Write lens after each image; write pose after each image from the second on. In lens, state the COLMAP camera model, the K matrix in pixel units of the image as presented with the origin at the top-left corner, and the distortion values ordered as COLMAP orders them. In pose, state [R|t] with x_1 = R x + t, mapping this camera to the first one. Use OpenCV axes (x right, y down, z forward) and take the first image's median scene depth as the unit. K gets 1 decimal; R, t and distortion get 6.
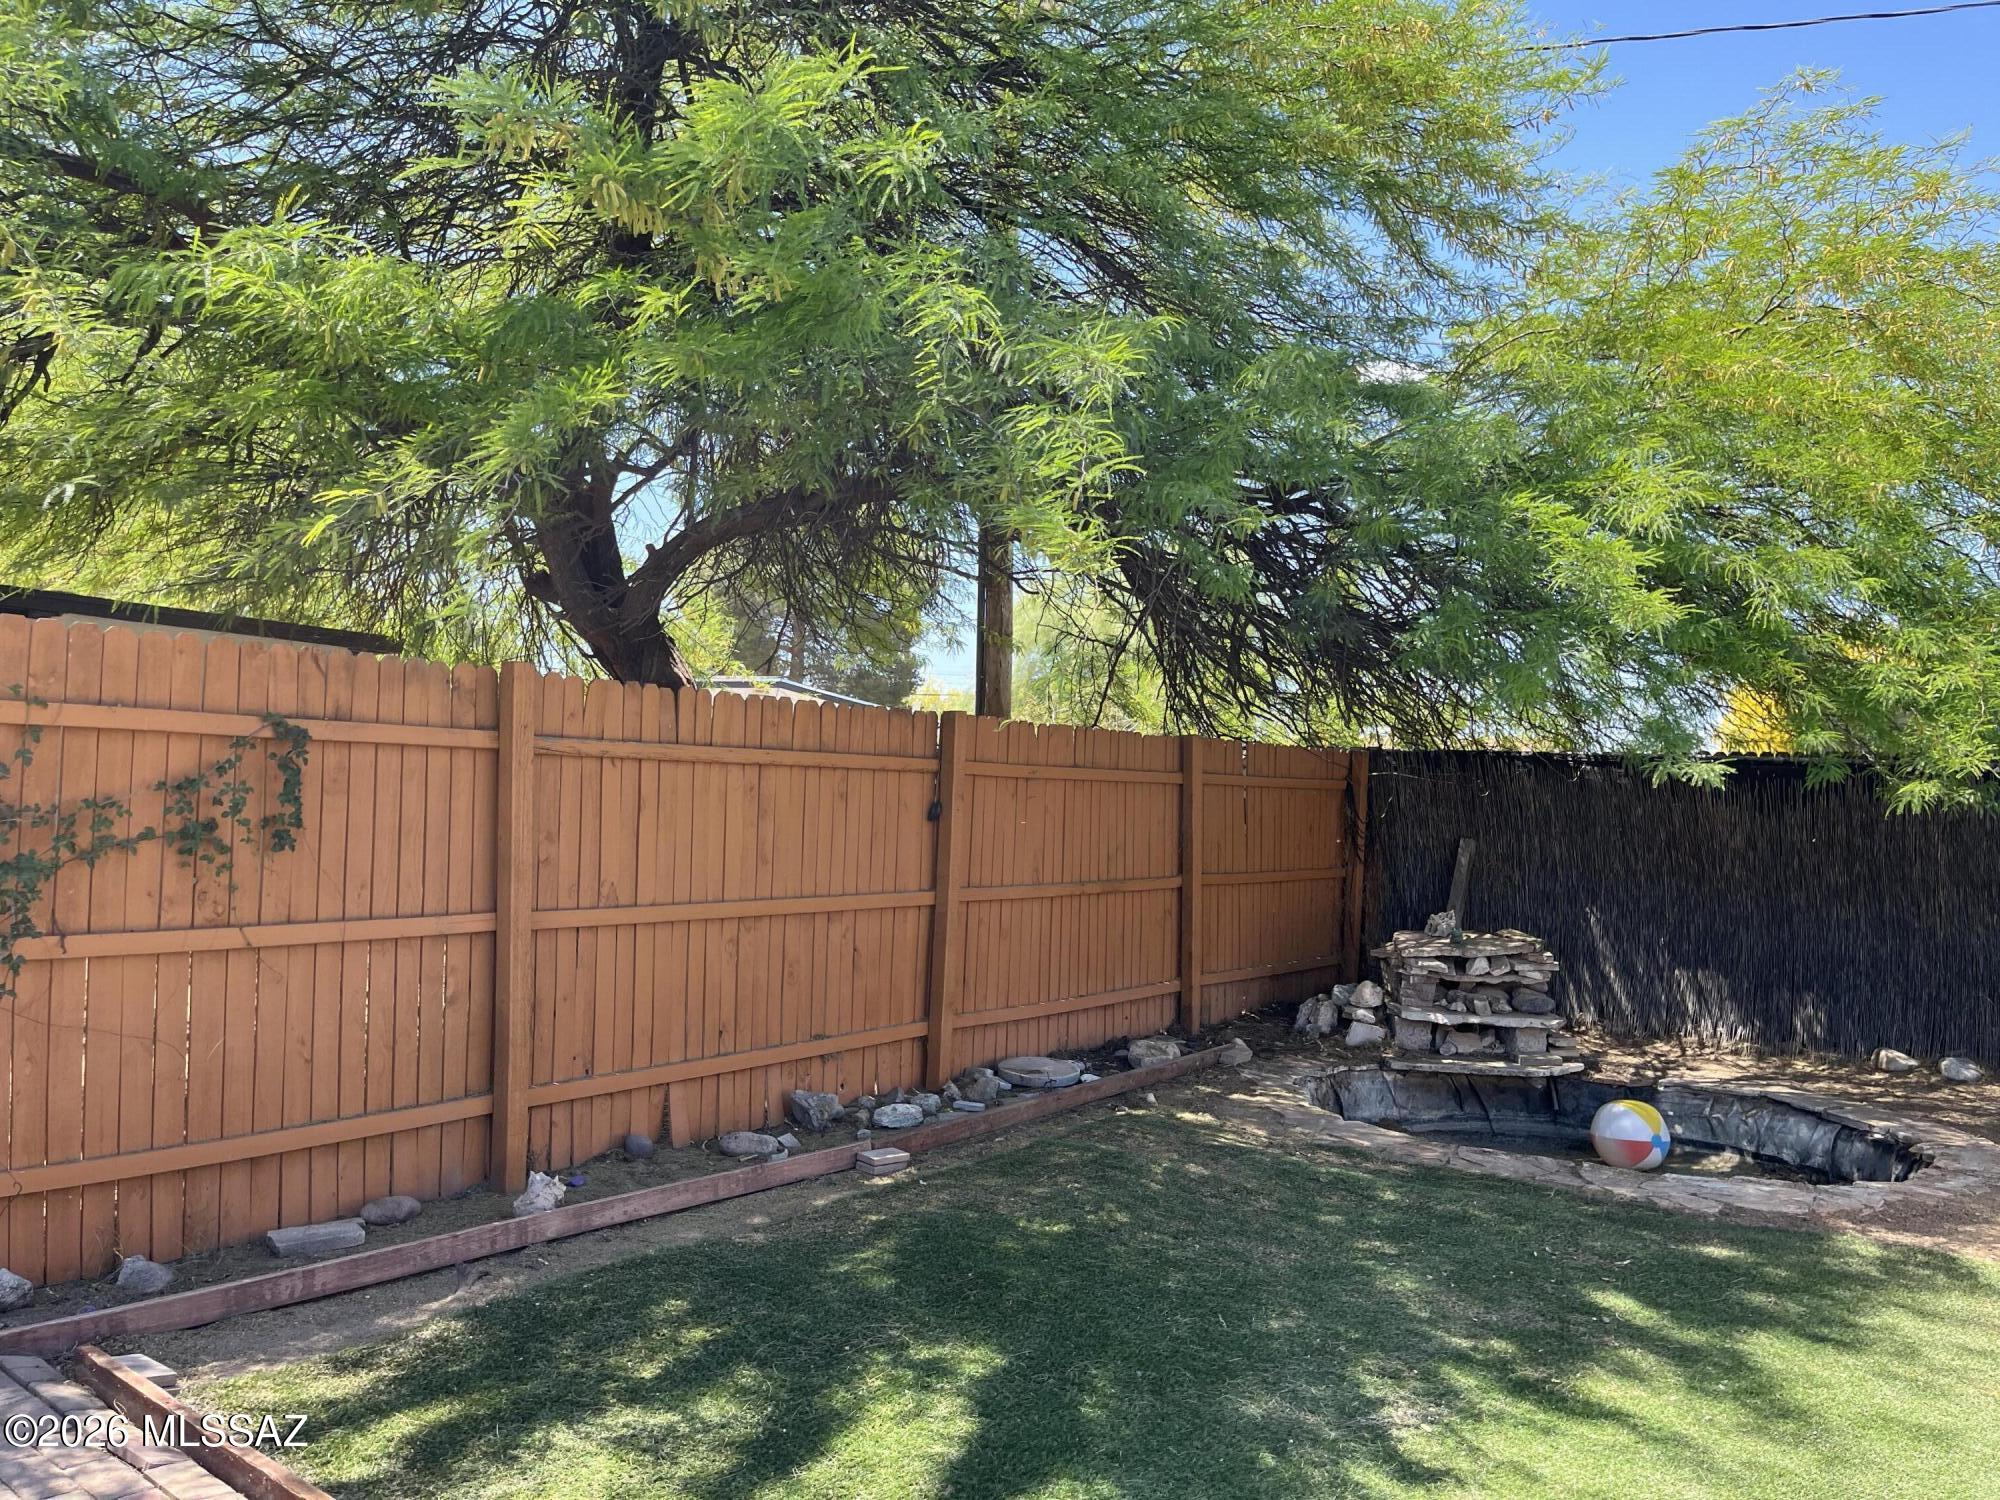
lens RADIAL K [[1519.6, 0, 983.6], [0, 1519.6, 763.6], [0, 0, 1]] dist [0.049539, -0.042289]
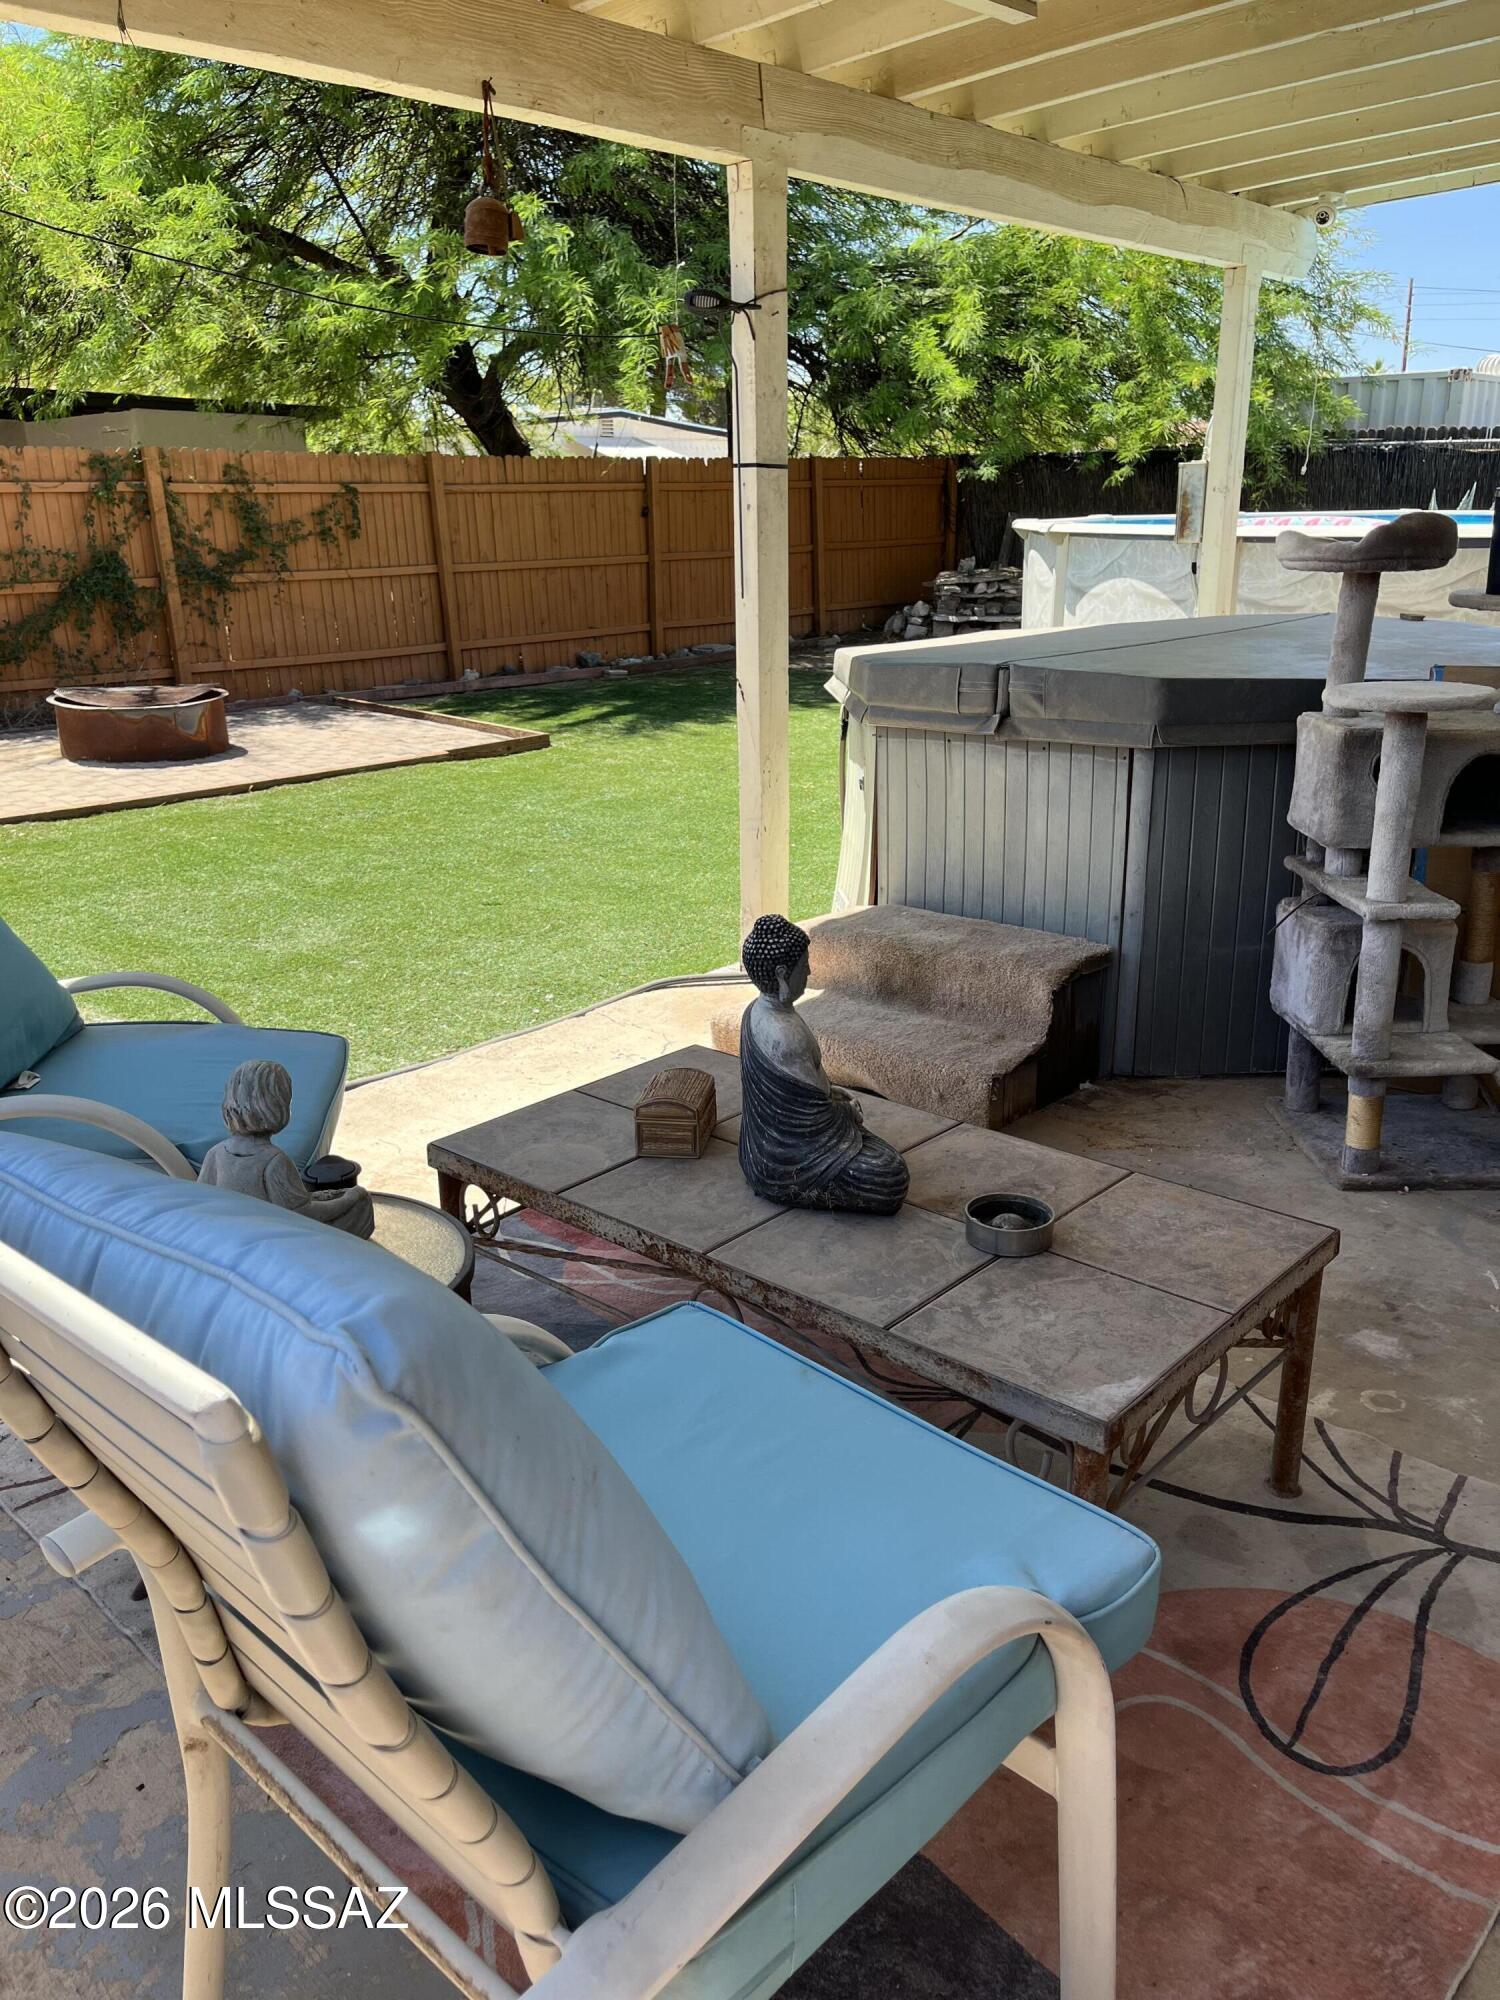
lens RADIAL K [[1509.9, 0, 745.7], [0, 1509.9, 985.6], [0, 0, 1]] dist [0.051489, -0.060430]
pose [[0.995165, -0.027862, -0.094185, 0.360285], [0.056617, 0.946307, 0.318274, -0.006799], [0.080260, -0.322067, 0.943309, -1.392443]]
